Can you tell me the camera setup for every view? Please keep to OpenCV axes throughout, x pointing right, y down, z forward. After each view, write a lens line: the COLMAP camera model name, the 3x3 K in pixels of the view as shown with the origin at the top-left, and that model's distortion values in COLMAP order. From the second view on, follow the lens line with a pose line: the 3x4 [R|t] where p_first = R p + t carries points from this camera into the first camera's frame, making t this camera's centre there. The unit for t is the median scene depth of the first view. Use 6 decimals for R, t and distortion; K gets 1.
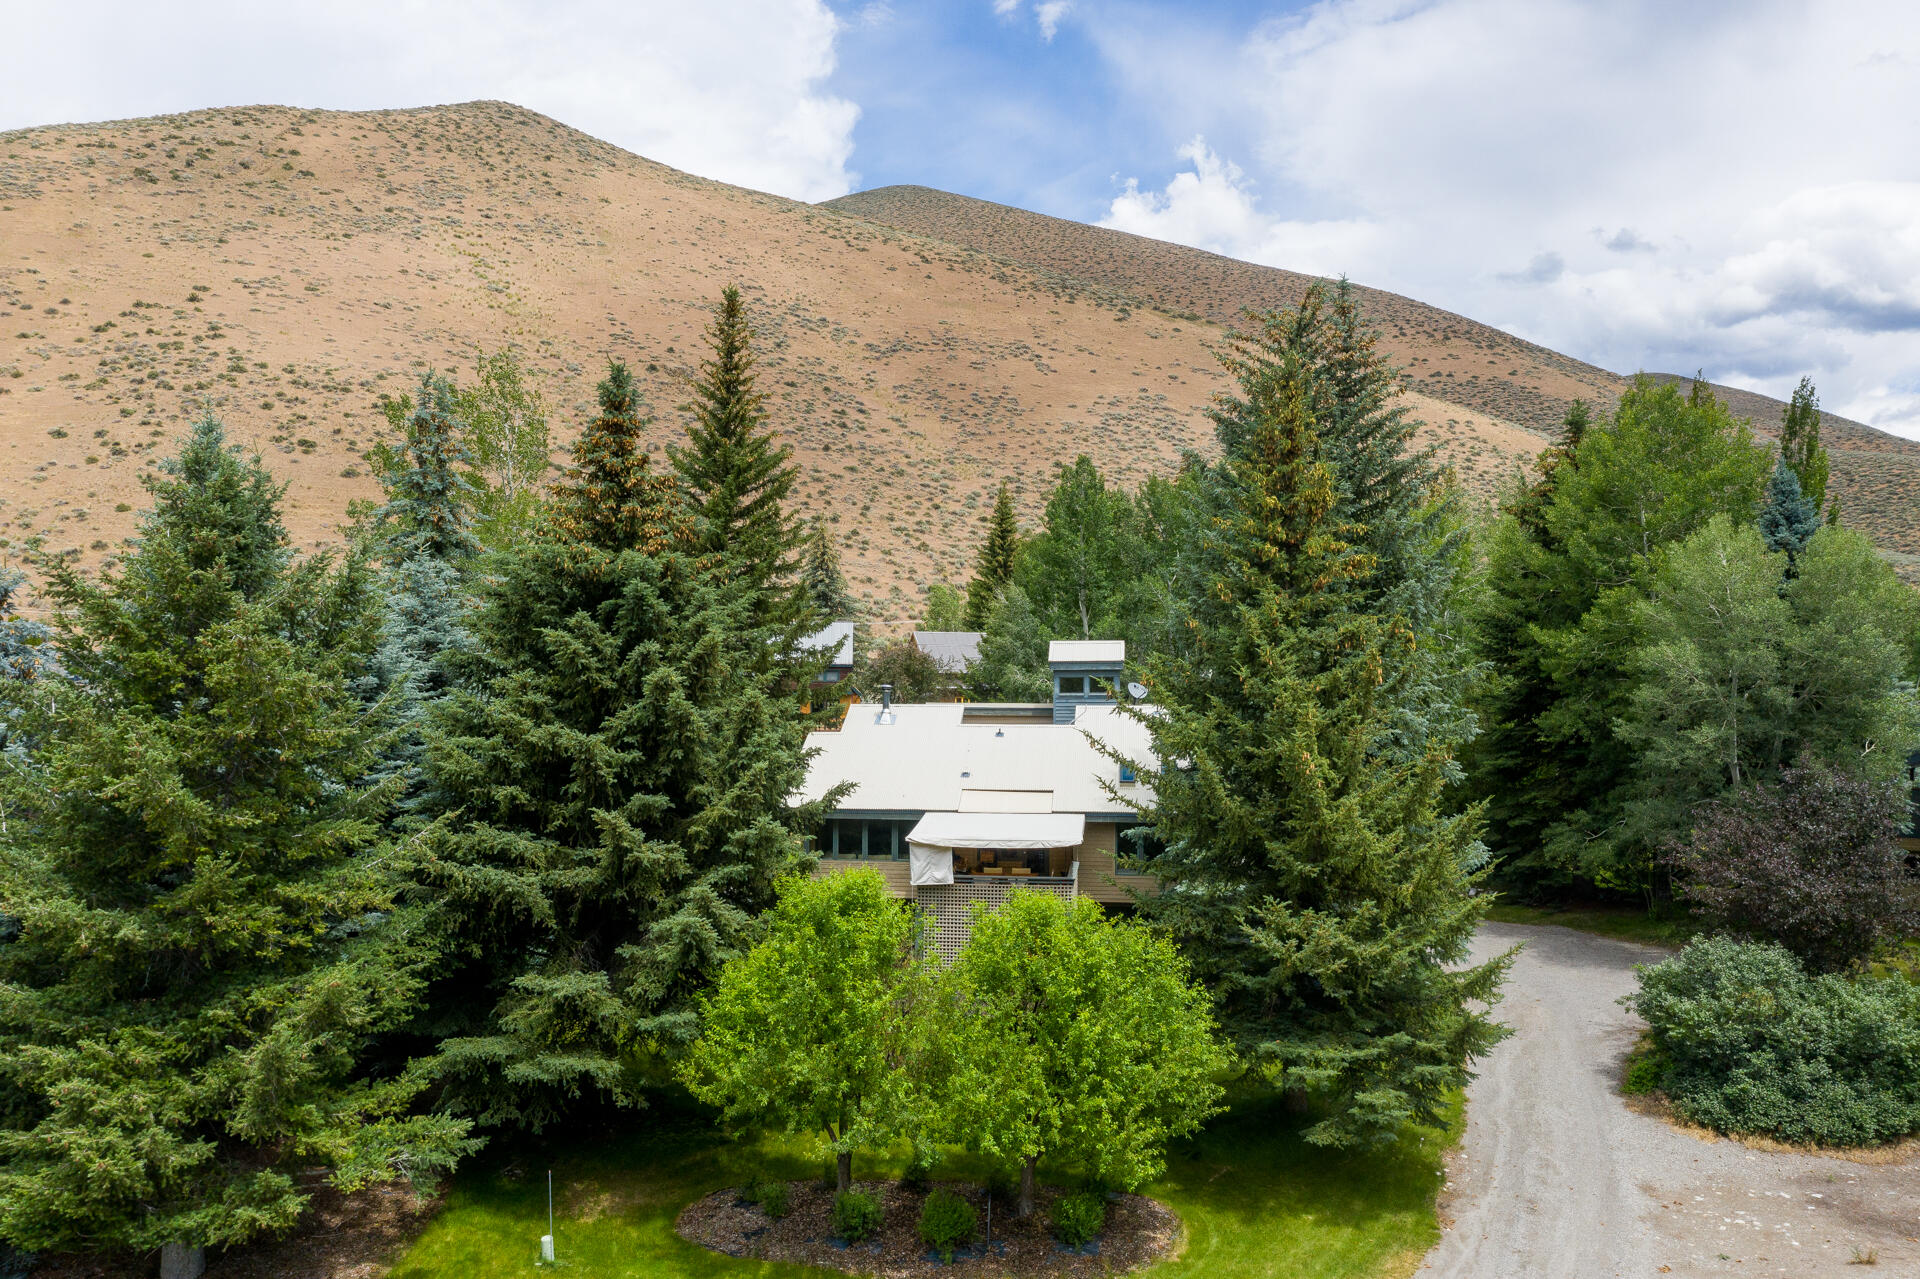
lens RADIAL K [[1539.9, 0, 959.6], [0, 1539.9, 640.6], [0, 0, 1]] dist [-0.004594, -0.000710]
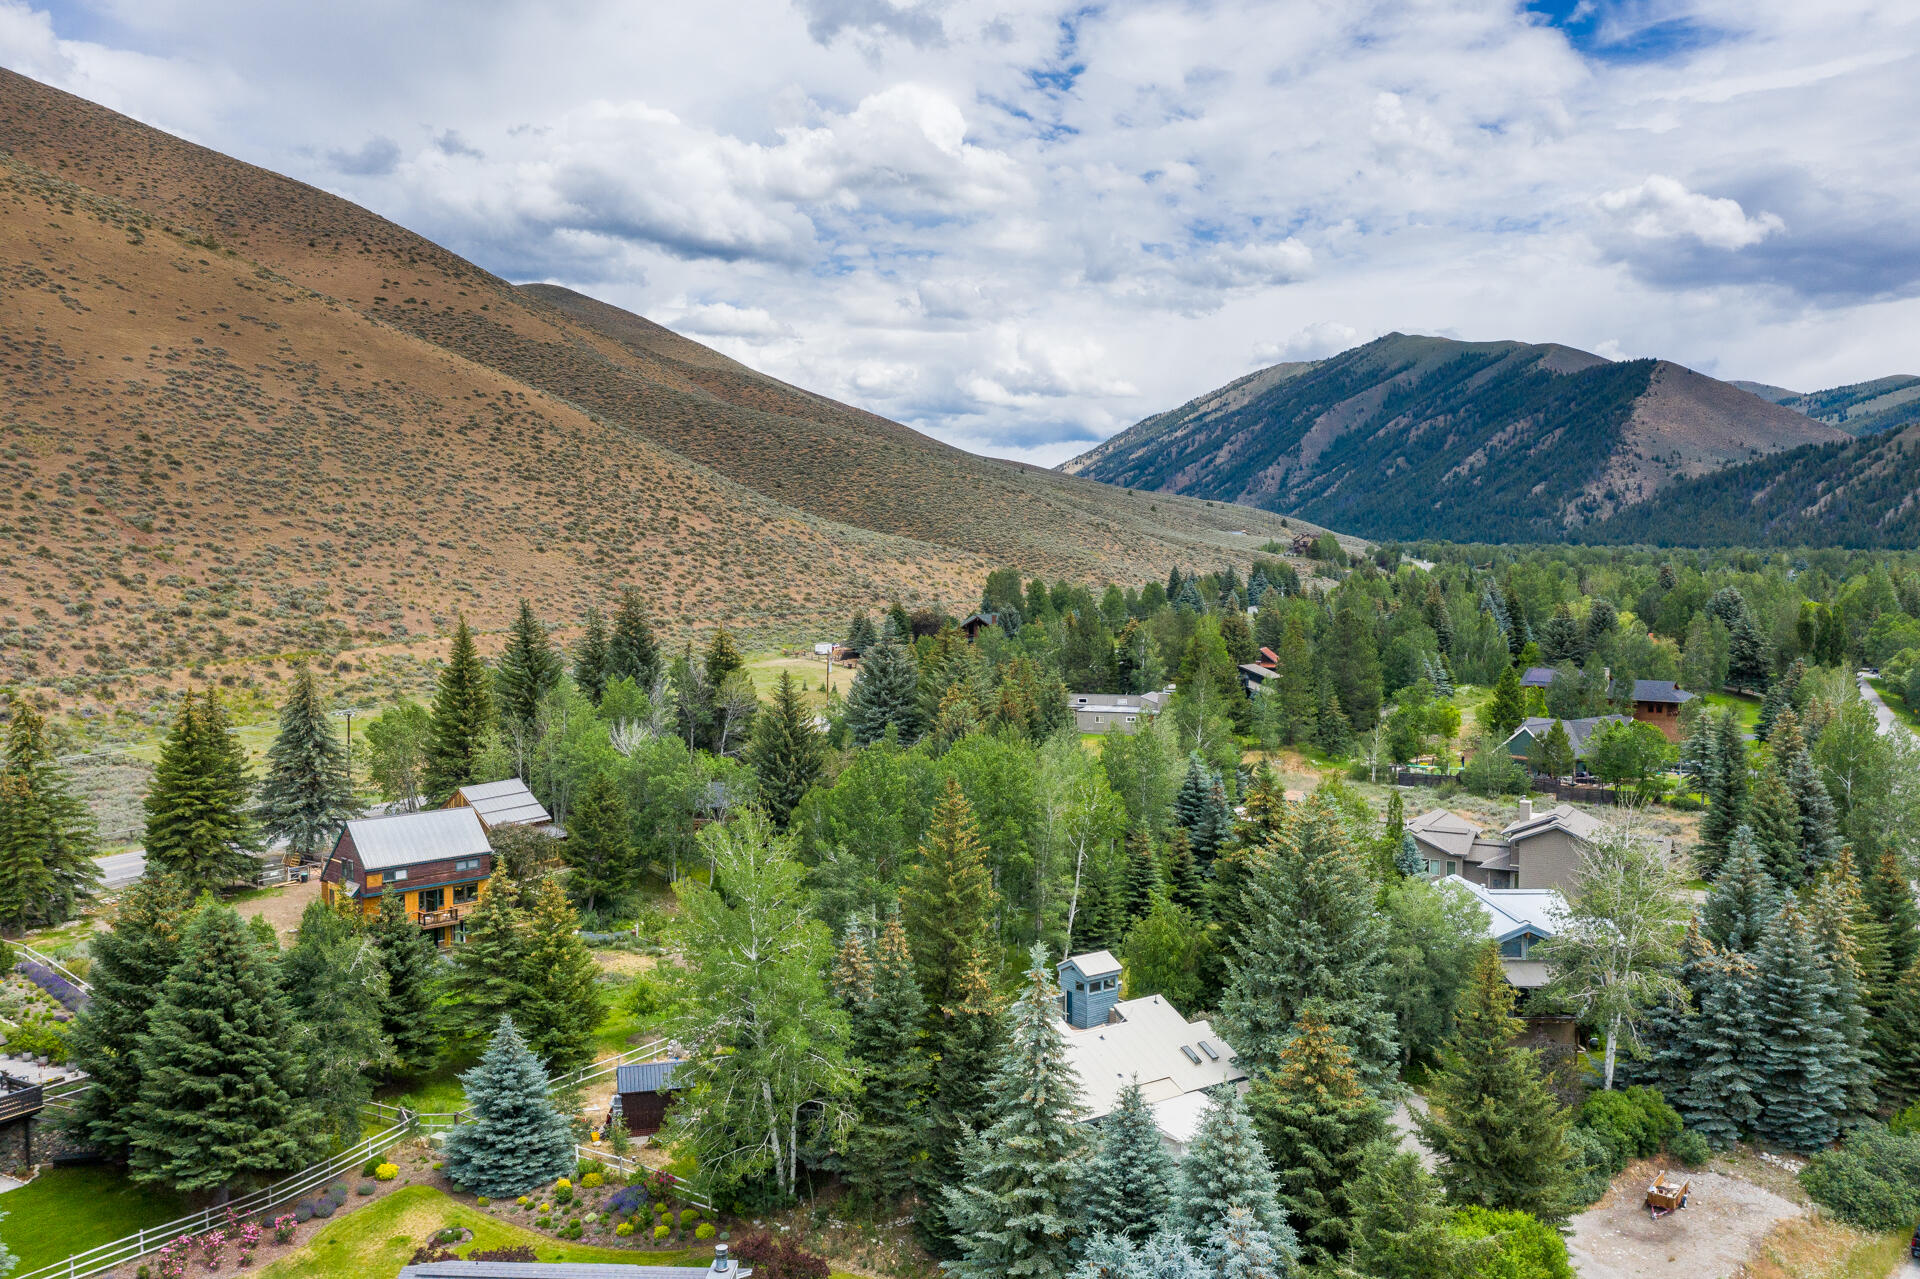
lens RADIAL K [[1539.9, 0, 959.3], [0, 1539.9, 639.4], [0, 0, 1]] dist [-0.004594, -0.000710]
pose [[0.757032, -0.036704, 0.652346, -0.139995], [-0.017304, 0.996944, 0.076173, -0.060225], [-0.653149, -0.068953, 0.754084, -0.009331]]
